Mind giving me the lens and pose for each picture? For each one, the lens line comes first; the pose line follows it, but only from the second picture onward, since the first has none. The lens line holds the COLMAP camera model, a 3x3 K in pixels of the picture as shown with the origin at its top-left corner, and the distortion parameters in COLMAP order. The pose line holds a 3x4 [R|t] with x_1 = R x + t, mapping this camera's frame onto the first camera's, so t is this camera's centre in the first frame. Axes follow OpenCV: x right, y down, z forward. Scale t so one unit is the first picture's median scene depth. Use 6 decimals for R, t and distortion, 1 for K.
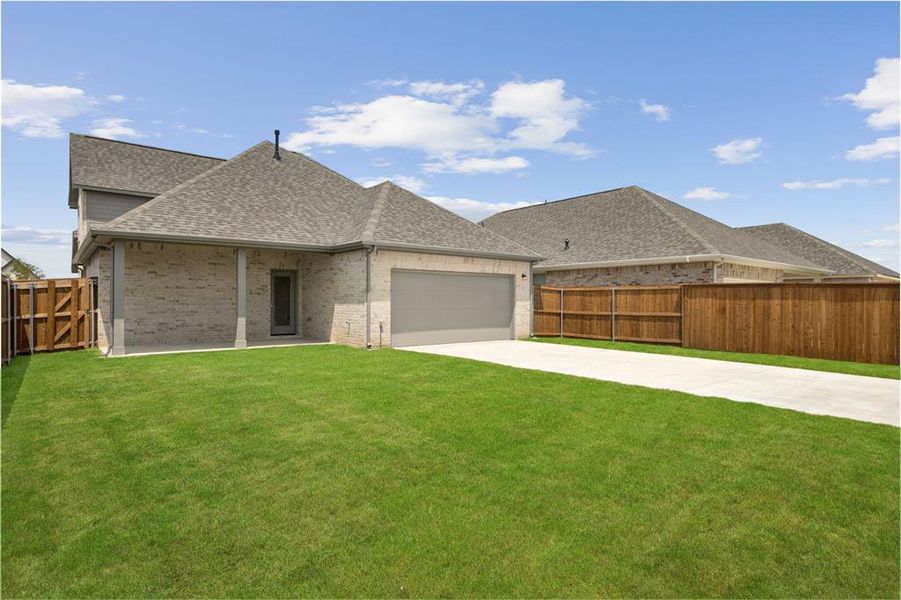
lens RADIAL K [[346.1, 0, 444.7], [0, 346.1, 302.5], [0, 0, 1]] dist [0.000106, -0.000046]
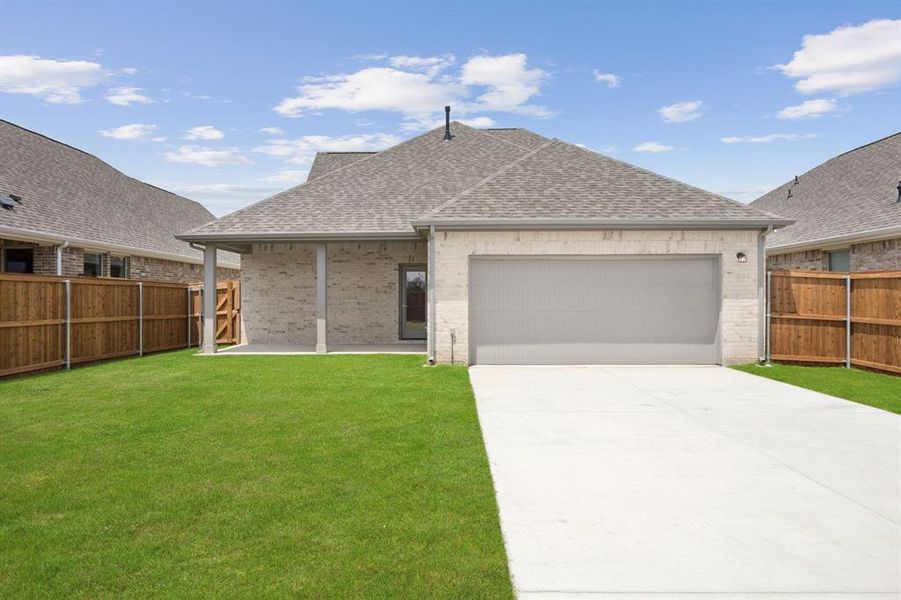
lens RADIAL K [[434.6, 0, 408.5], [0, 434.6, 299.4], [0, 0, 1]] dist [-0.001451, 0.000043]
pose [[0.855013, -0.004493, -0.518586, 0.138249], [0.002079, 0.999984, -0.005236, -0.001316], [0.518602, 0.003398, 0.855009, 0.105495]]
